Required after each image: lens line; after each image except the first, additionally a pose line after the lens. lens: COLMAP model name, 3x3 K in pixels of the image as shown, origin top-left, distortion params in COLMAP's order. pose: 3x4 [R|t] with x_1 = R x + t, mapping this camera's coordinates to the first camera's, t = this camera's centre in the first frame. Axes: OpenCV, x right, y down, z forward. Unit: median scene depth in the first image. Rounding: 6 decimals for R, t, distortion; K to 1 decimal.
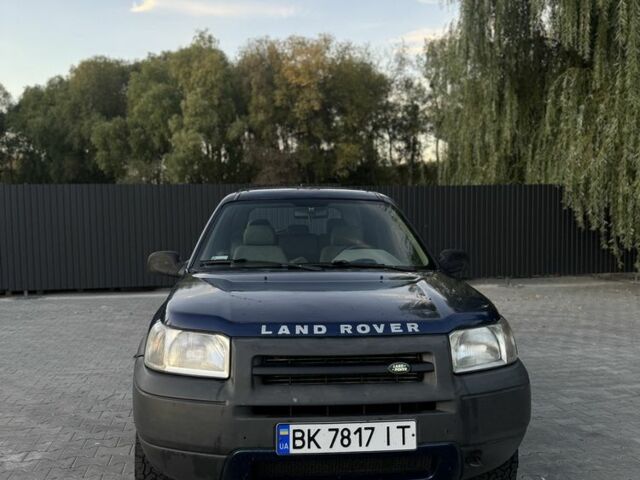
lens RADIAL K [[588.7, 0, 321.9], [0, 588.7, 248.0], [0, 0, 1]] dist [0.053590, 0.000000]
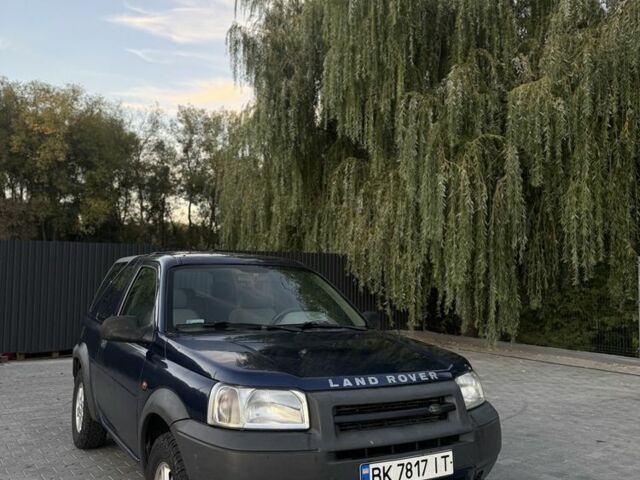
lens RADIAL K [[588.7, 0, 320.8], [0, 588.7, 235.5], [0, 0, 1]] dist [0.053590, 0.000000]
pose [[0.906754, 0.049726, 0.418717, -0.129776], [0.002980, 0.992242, -0.124289, -0.001165], [-0.421649, 0.113947, 0.899571, -0.014335]]
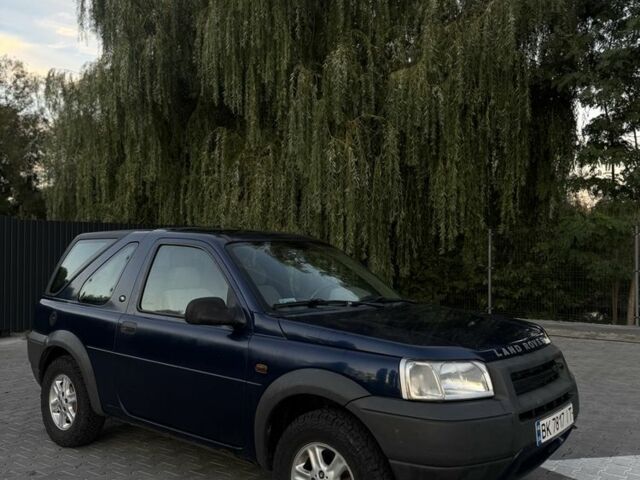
lens RADIAL K [[588.7, 0, 317.2], [0, 588.7, 245.1], [0, 0, 1]] dist [0.053590, 0.000000]
pose [[0.714937, 0.014168, 0.699045, -0.263361], [0.032195, 0.998067, -0.053154, -0.007393], [-0.698447, 0.060507, 0.713099, 0.074432]]
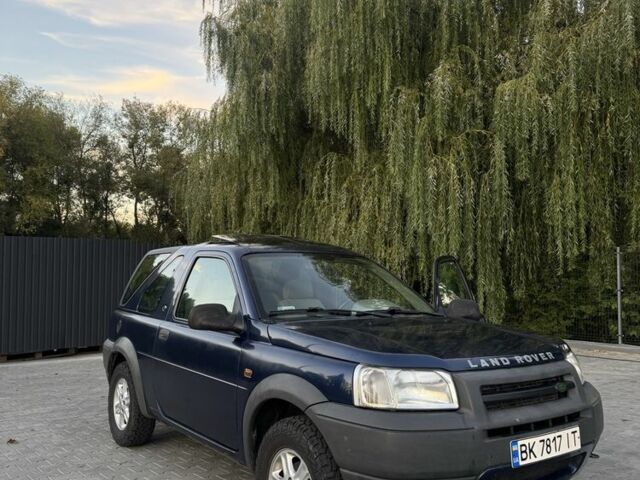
lens RADIAL K [[588.7, 0, 321.5], [0, 588.7, 243.7], [0, 0, 1]] dist [0.053590, 0.000000]
pose [[0.862543, 0.034584, 0.504800, -0.199749], [0.022336, 0.994086, -0.106272, 0.004436], [-0.505490, 0.102940, 0.856670, 0.025734]]
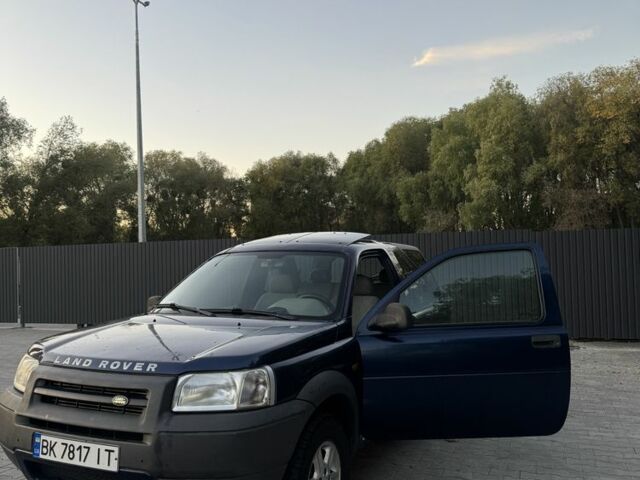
lens RADIAL K [[588.7, 0, 313.9], [0, 588.7, 248.9], [0, 0, 1]] dist [0.053590, 0.000000]
pose [[0.858496, -0.017000, -0.512539, 0.220627], [-0.023387, 0.997113, -0.072246, -0.004487], [0.512287, 0.074010, 0.855620, 0.032562]]
